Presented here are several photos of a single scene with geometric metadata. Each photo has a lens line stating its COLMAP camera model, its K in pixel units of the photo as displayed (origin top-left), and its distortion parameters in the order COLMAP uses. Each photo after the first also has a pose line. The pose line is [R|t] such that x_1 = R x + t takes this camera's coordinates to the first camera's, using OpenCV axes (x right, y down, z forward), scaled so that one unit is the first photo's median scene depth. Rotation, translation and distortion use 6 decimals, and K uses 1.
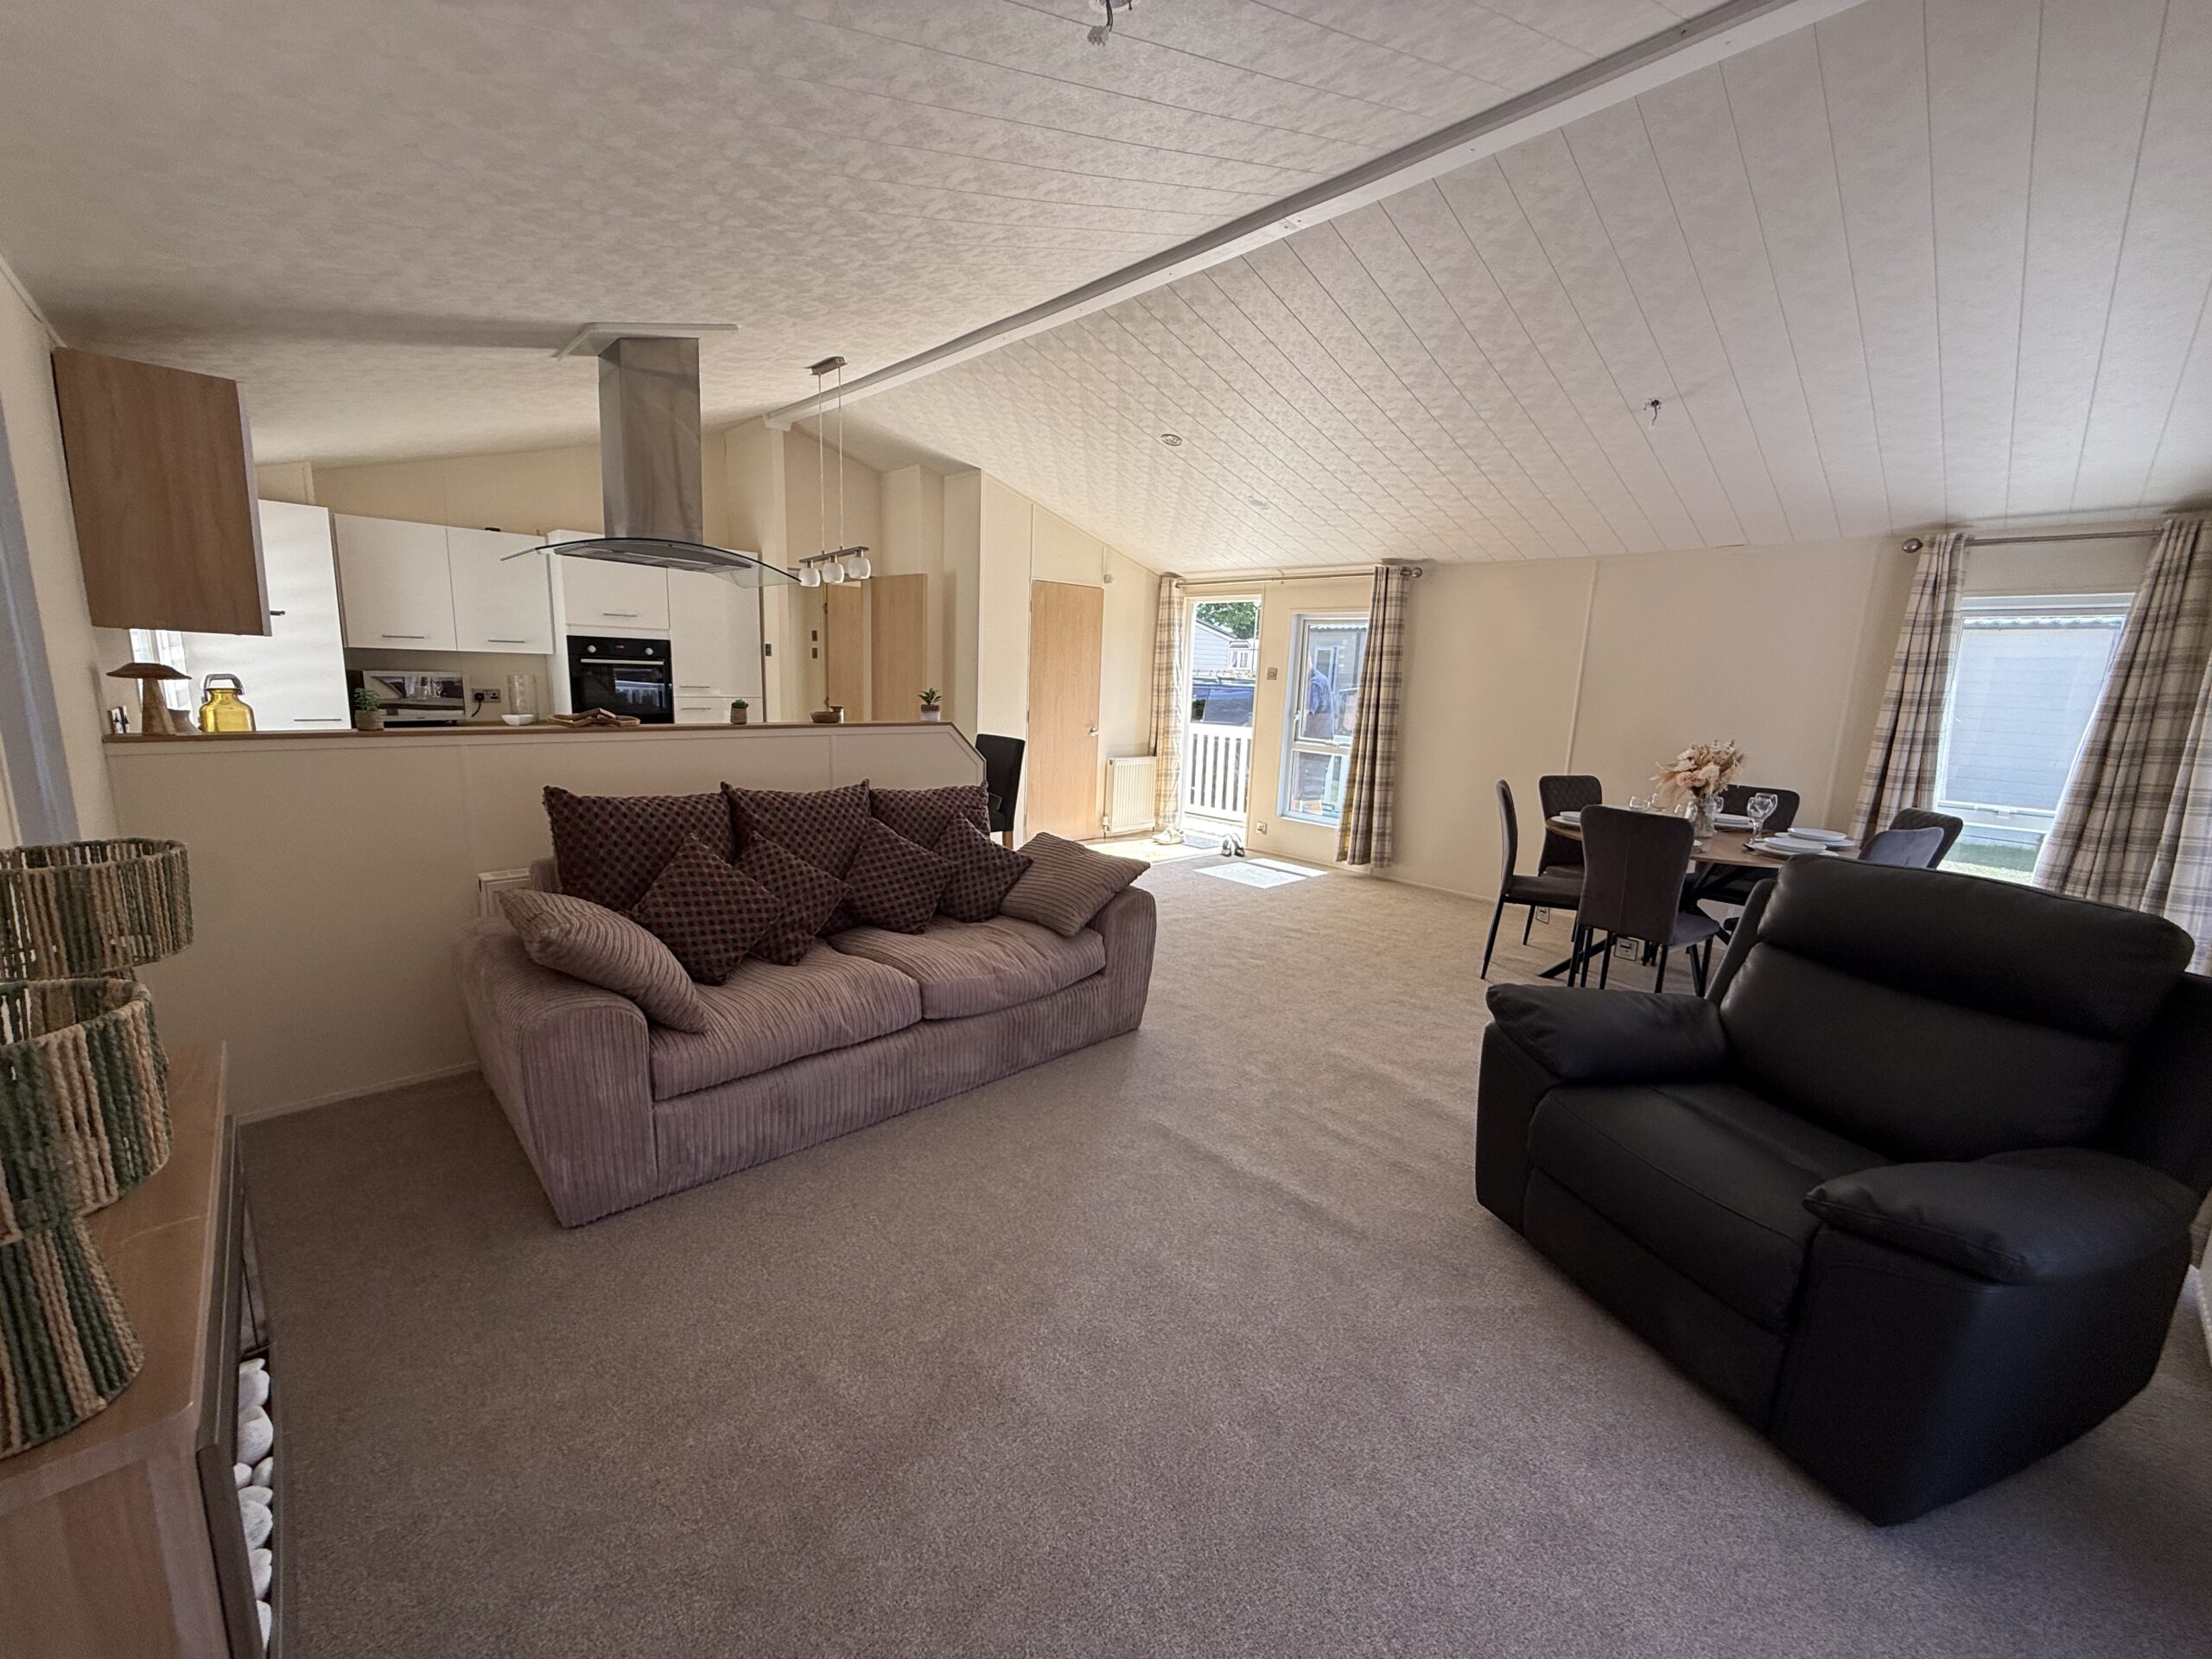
lens RADIAL K [[879.1, 0, 1104.2], [0, 879.1, 829.0], [0, 0, 1]] dist [0.000277, -0.000065]
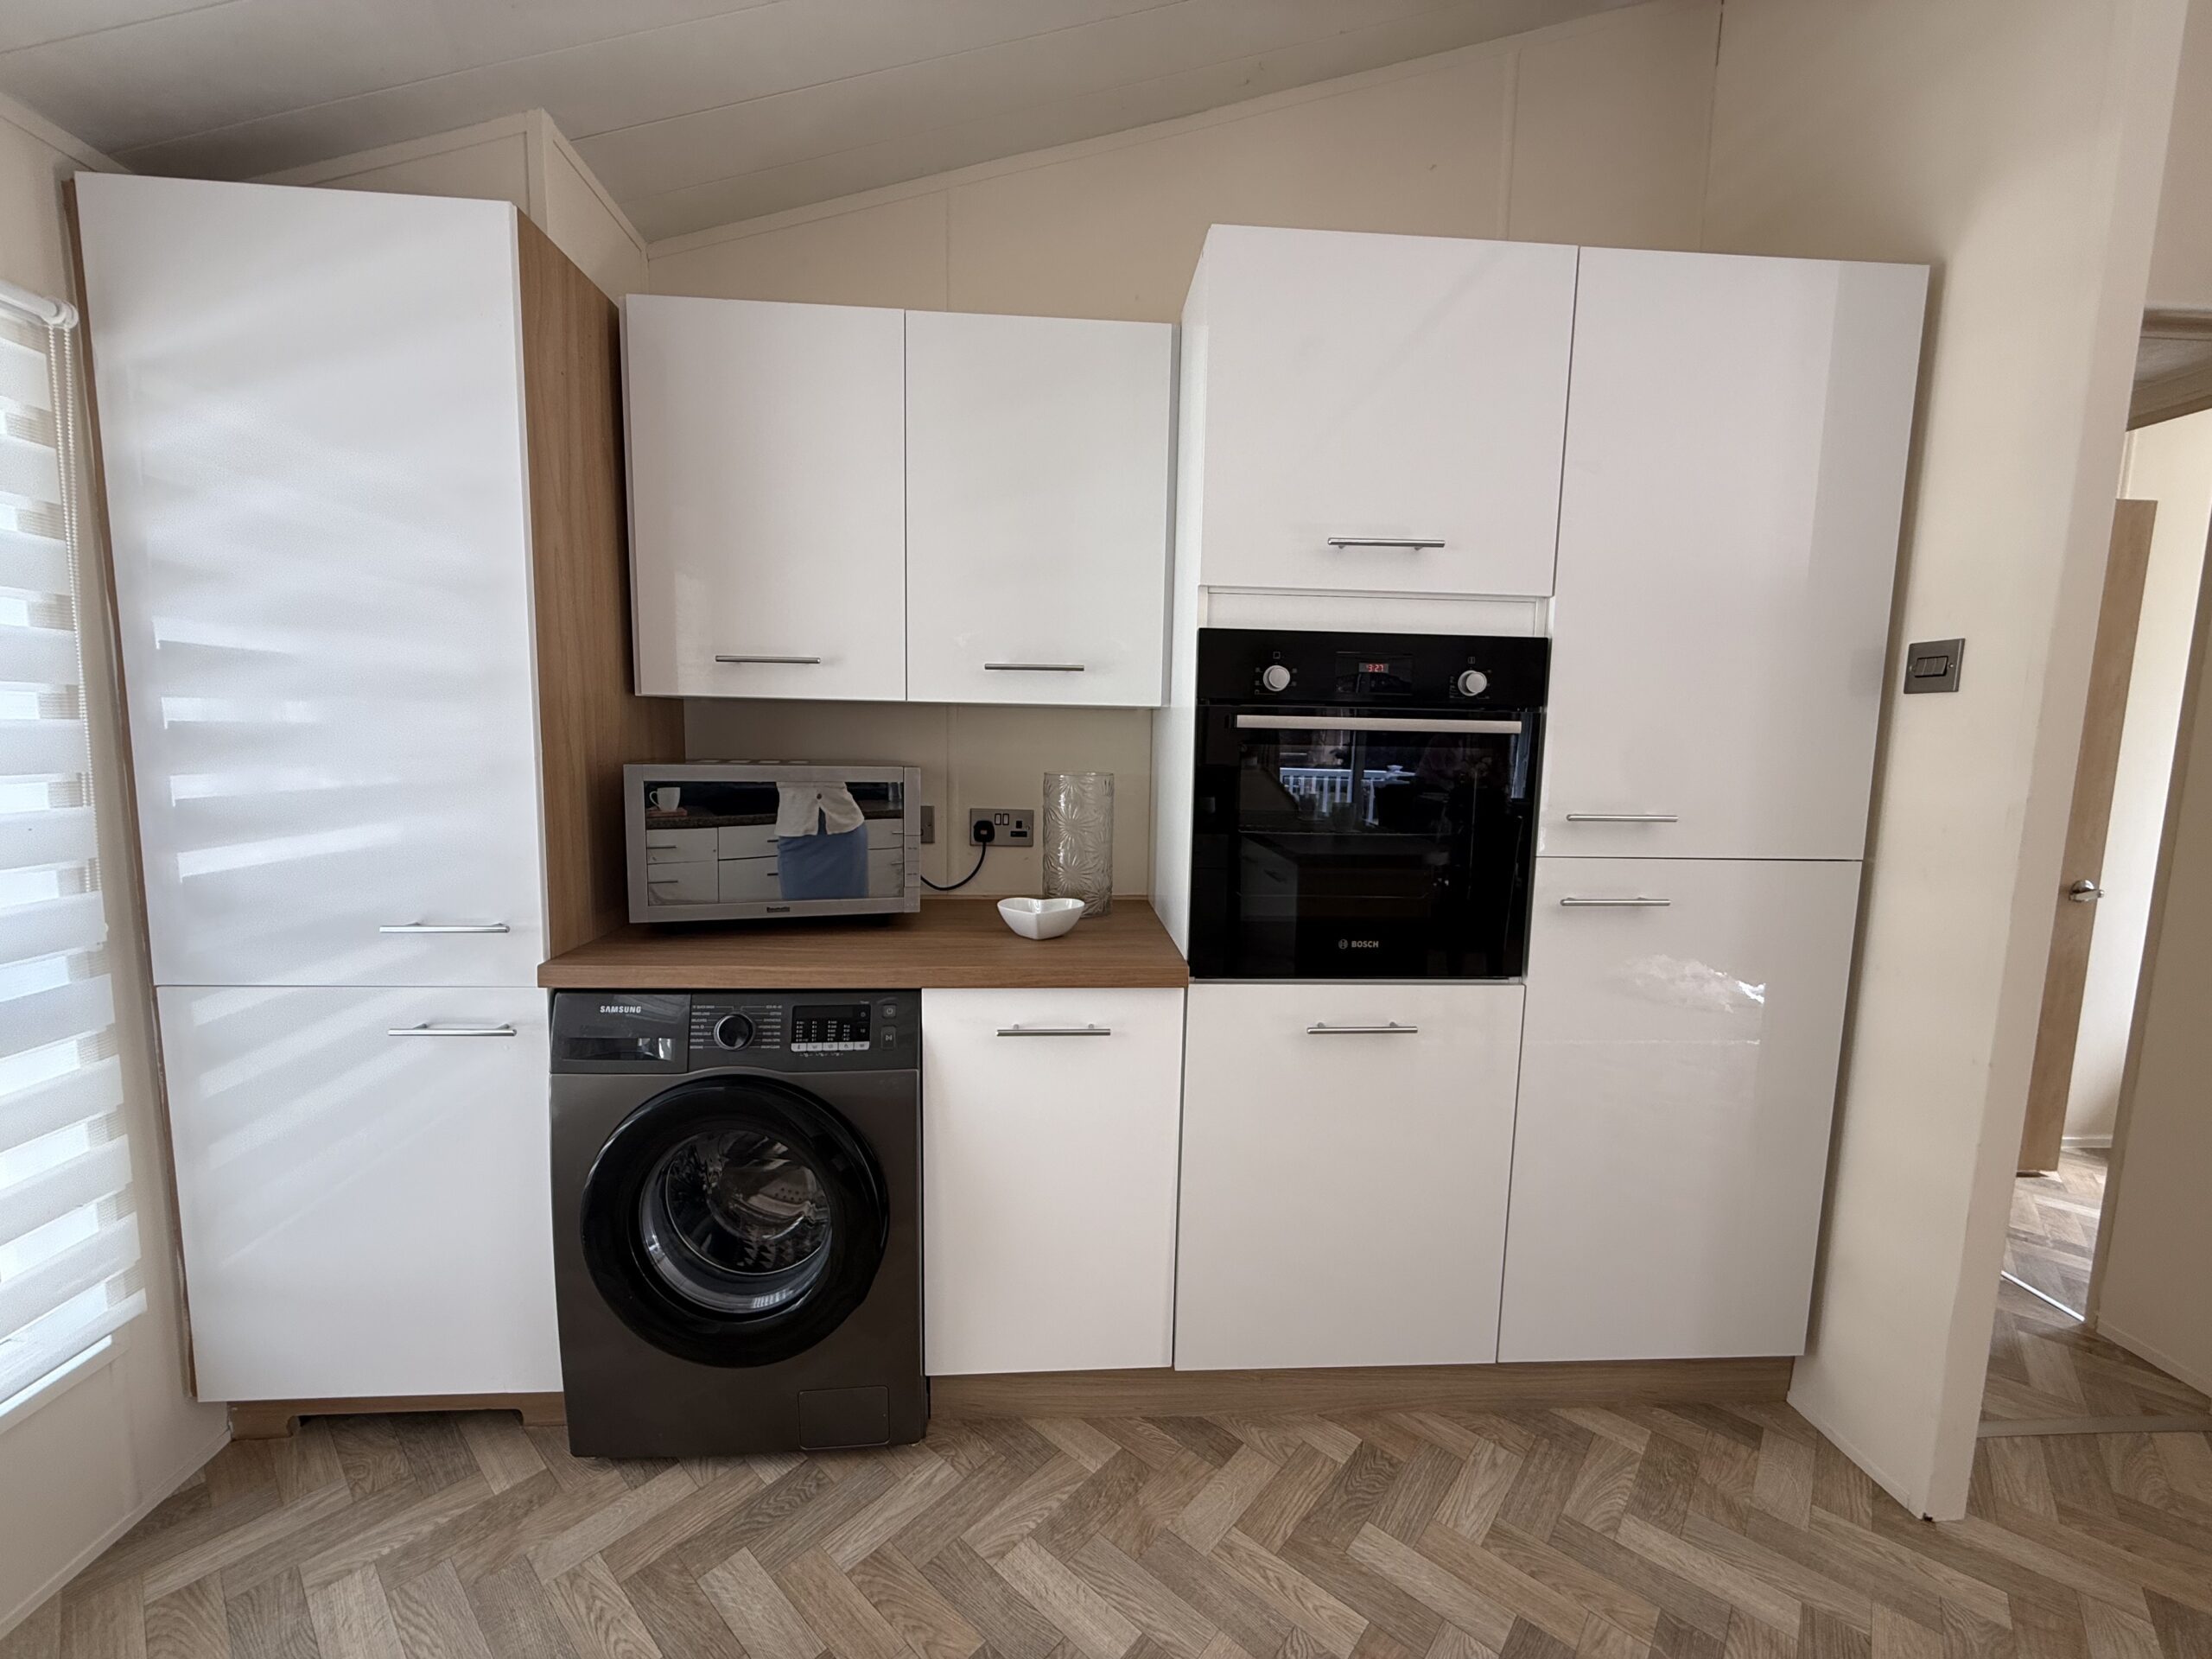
lens RADIAL K [[879.1, 0, 1104.4], [0, 879.1, 829.9], [0, 0, 1]] dist [0.000277, -0.000065]
pose [[0.770496, 0.048054, -0.635631, -0.444586], [-0.106168, 0.992901, -0.053631, -0.137094], [0.628542, 0.108807, 0.770128, 0.755626]]
